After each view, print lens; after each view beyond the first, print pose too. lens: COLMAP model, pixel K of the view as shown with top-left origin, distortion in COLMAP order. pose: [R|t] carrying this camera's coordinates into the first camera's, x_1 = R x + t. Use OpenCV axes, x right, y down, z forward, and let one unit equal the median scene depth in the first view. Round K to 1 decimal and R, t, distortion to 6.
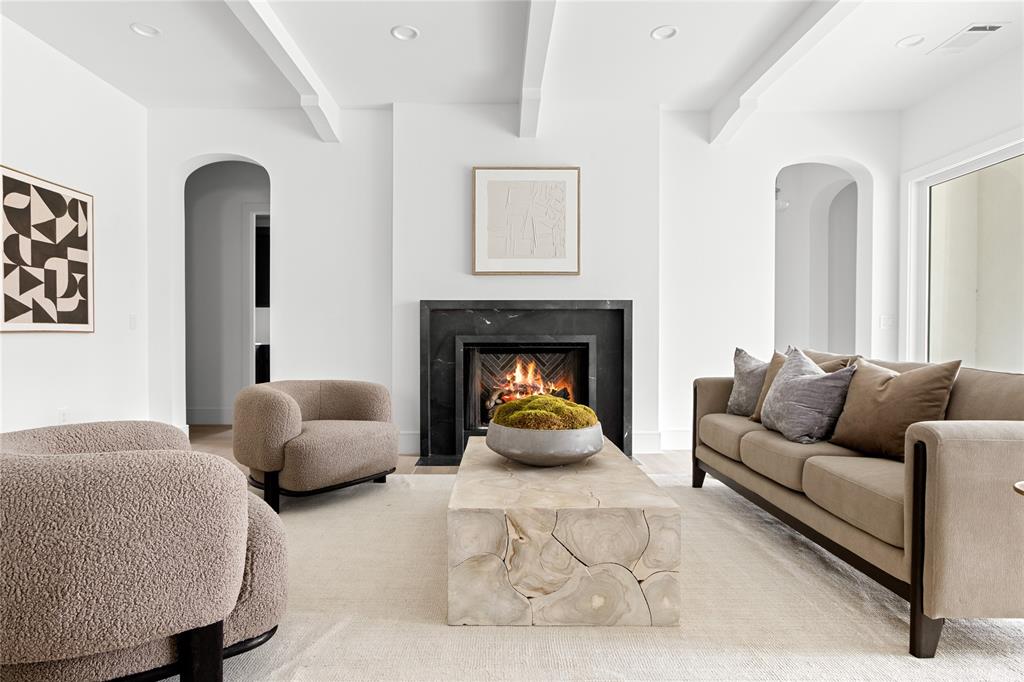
lens RADIAL K [[587.2, 0, 513.1], [0, 587.2, 342.1], [0, 0, 1]] dist [-0.004329, 0.001094]
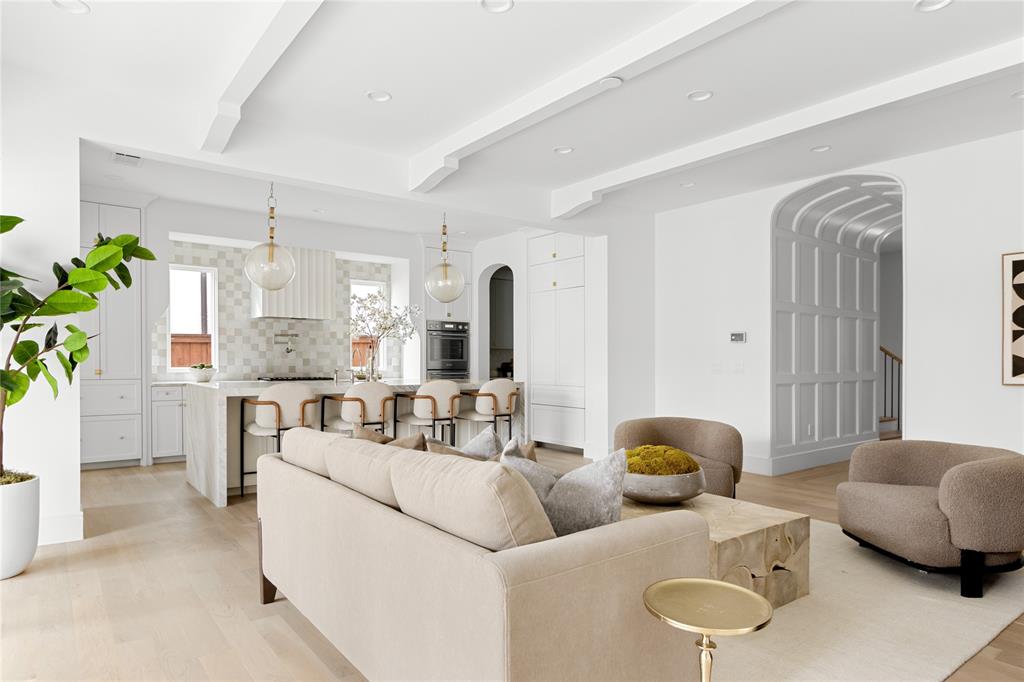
lens RADIAL K [[617.7, 0, 512.0], [0, 617.7, 347.5], [0, 0, 1]] dist [0.000106, 0.000010]
pose [[-0.812612, -0.006952, -0.582763, 0.516142], [-0.007564, 0.999970, -0.001383, -0.056152], [0.582756, 0.003284, -0.812641, 0.941012]]
